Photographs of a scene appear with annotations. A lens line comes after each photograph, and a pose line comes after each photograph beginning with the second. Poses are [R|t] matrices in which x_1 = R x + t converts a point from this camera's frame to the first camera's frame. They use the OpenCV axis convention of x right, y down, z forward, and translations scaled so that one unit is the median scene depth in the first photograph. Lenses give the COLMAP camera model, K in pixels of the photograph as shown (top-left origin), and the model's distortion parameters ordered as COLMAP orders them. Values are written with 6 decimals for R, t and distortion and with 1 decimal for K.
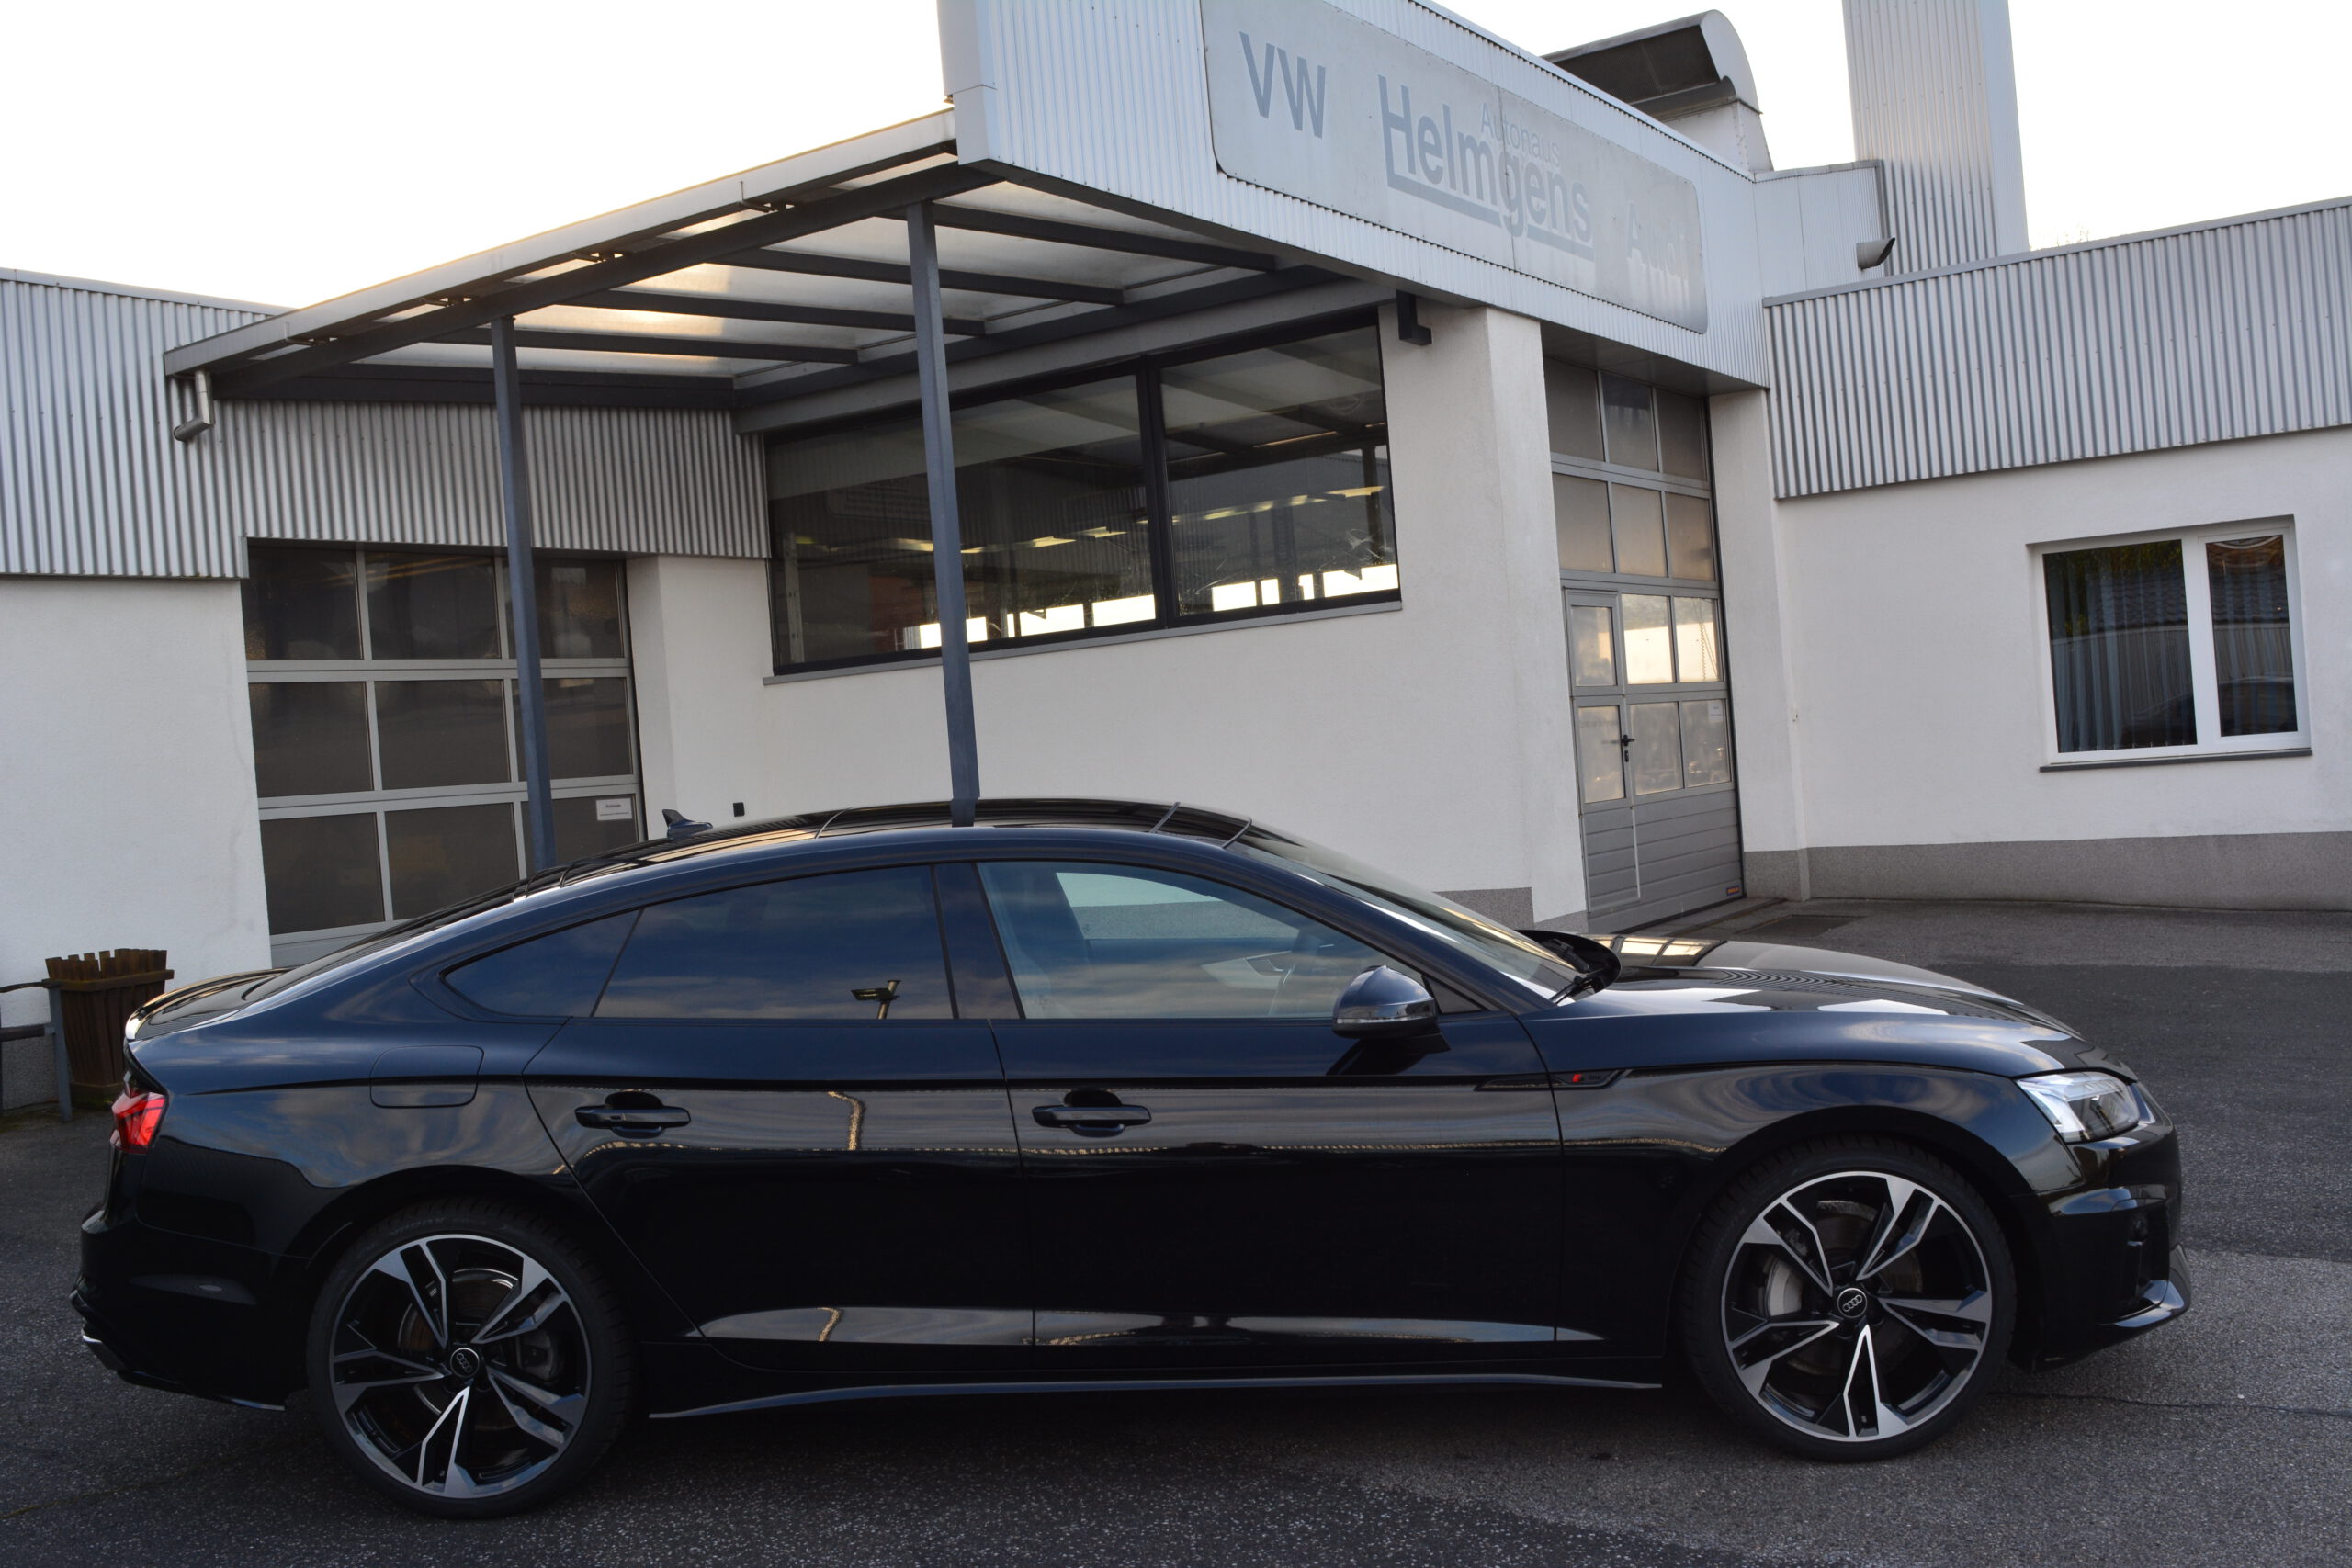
lens RADIAL K [[2203.9, 0, 1176.0], [0, 2203.9, 784.0], [0, 0, 1]] dist [-0.068639, -0.004254]
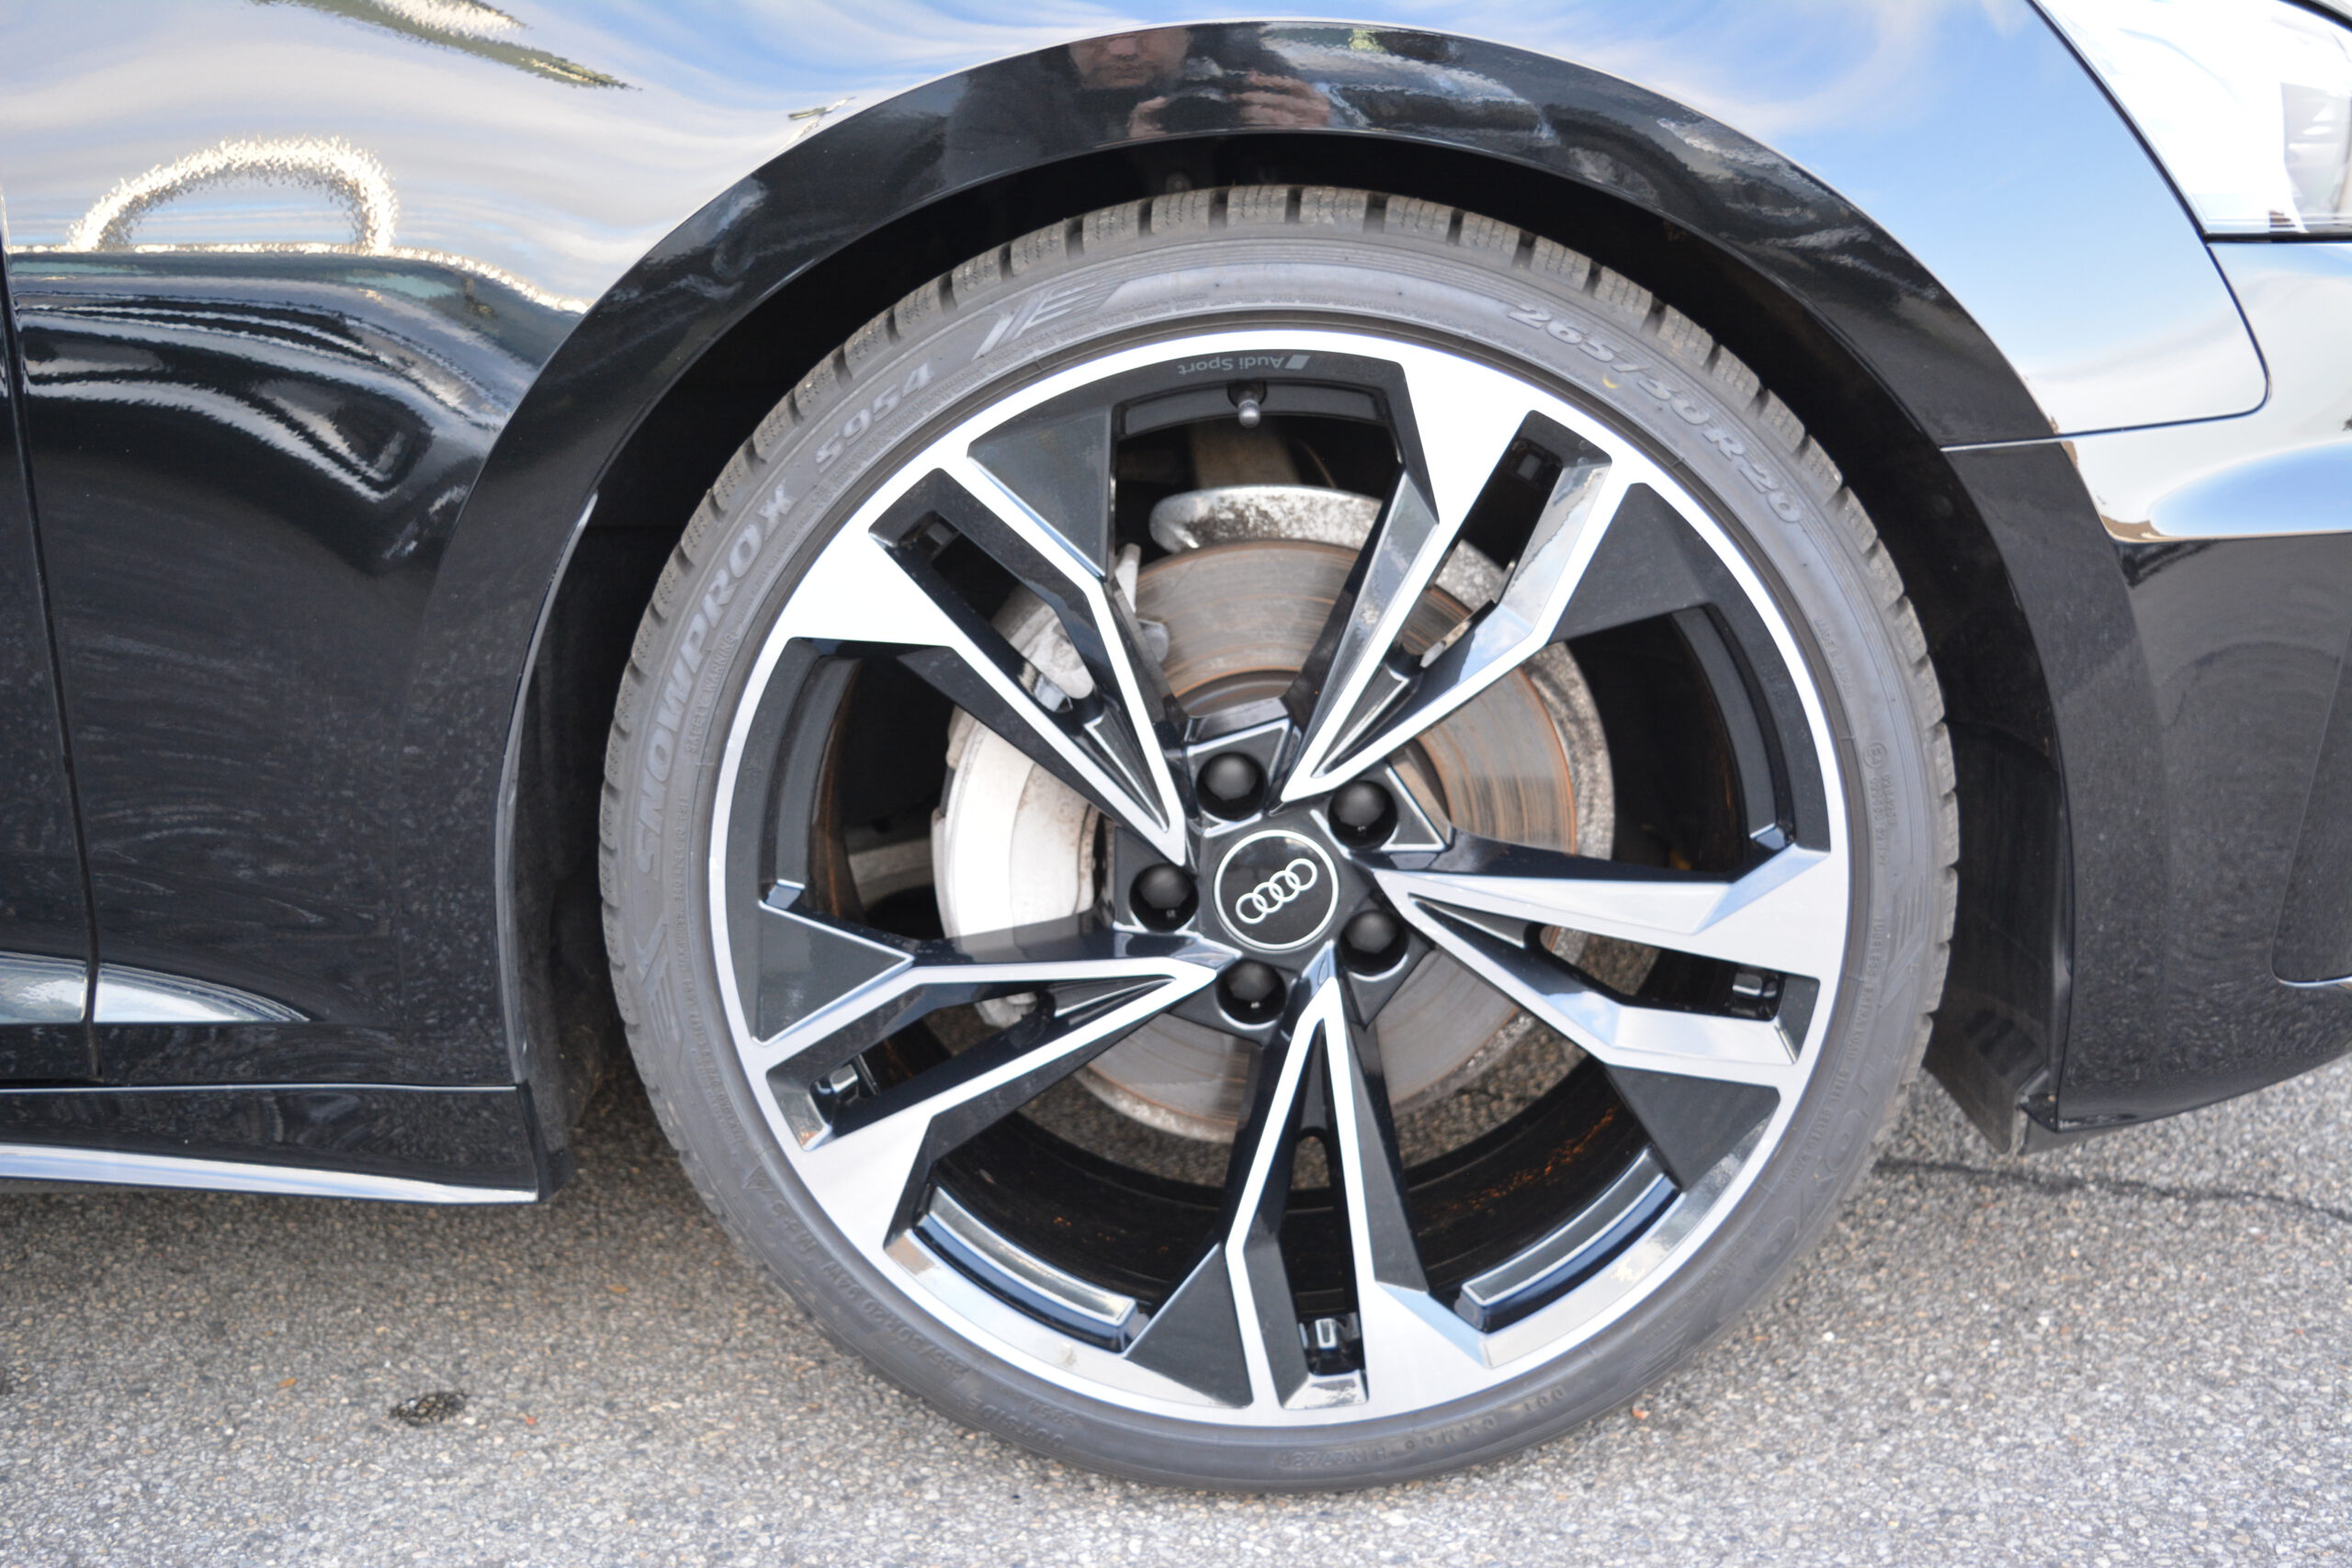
lens RADIAL K [[2539.3, 0, 1176.0], [0, 2539.3, 784.0], [0, 0, 1]] dist [-0.069739, 0.013310]
pose [[0.999999, 0.000152, -0.001451, 0.121774], [0.000175, 0.974937, 0.222480, 0.066552], [0.001448, -0.222480, 0.974936, 0.295513]]
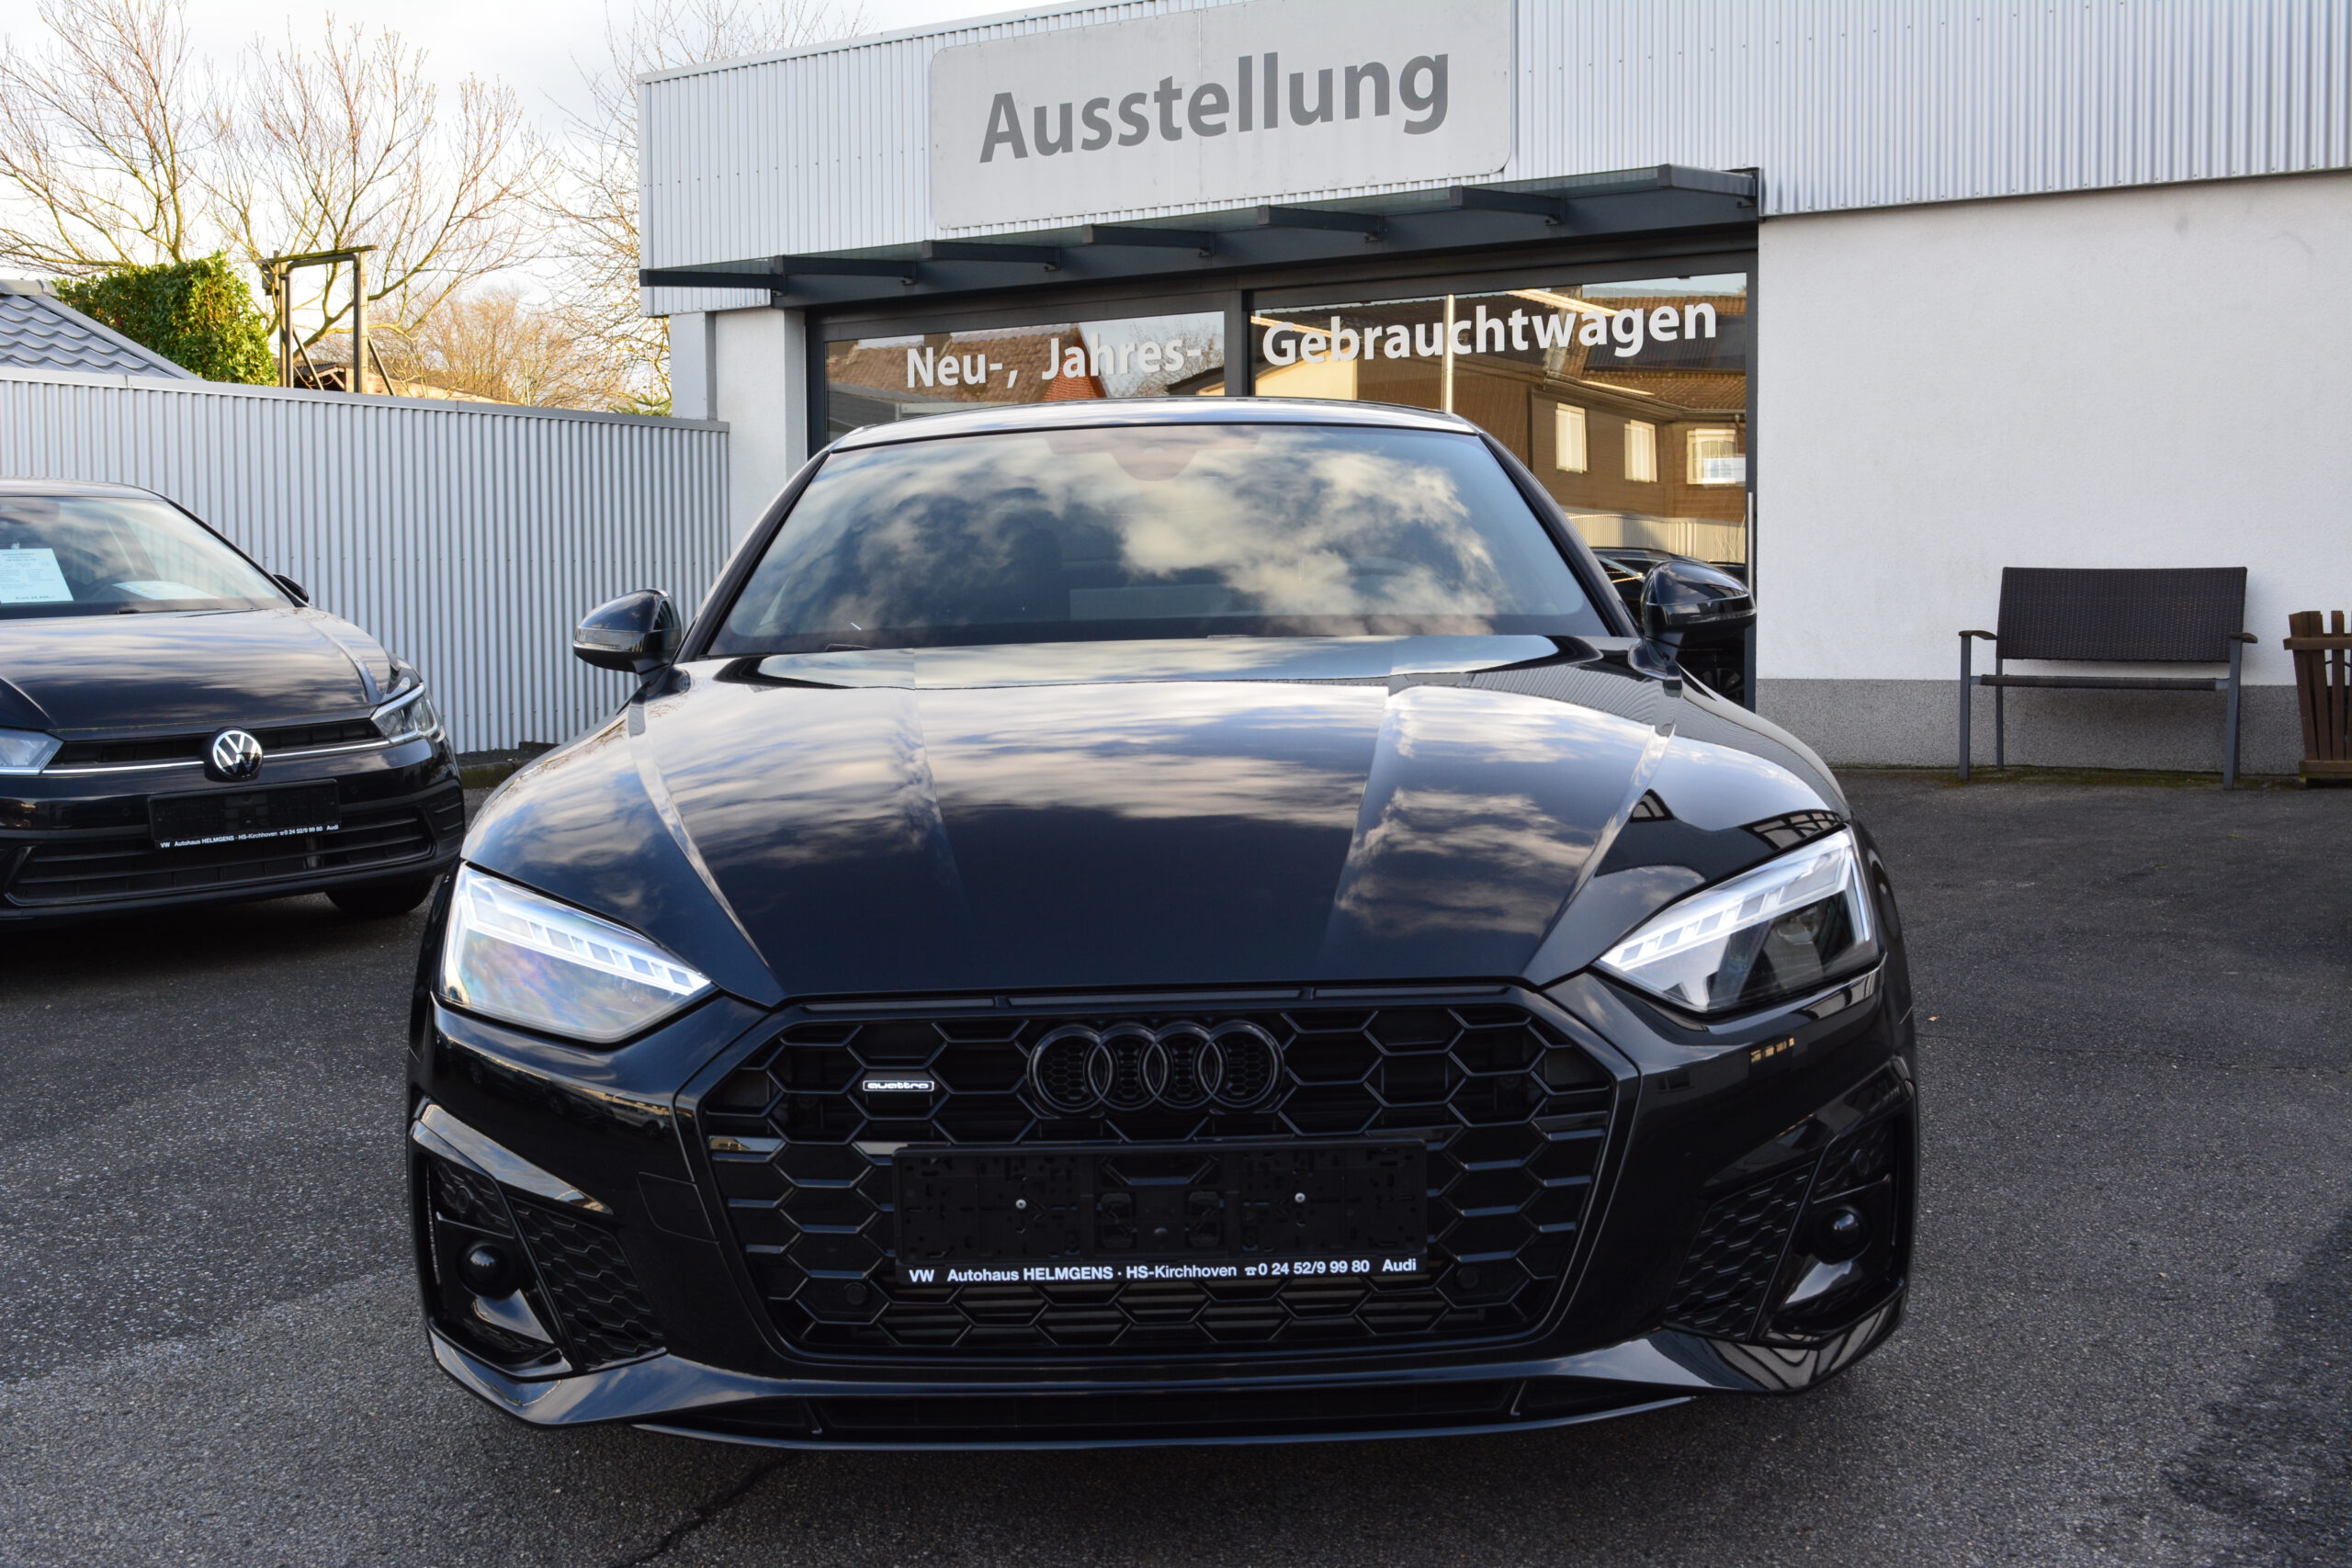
lens RADIAL K [[2450.2, 0, 1176.0], [0, 2450.2, 784.0], [0, 0, 1]] dist [-0.071694, 0.023278]
pose [[0.033008, 0.151290, -0.987938, 0.424167], [-0.009048, 0.988482, 0.151070, 0.005535], [0.999414, 0.003952, 0.033996, 0.478791]]
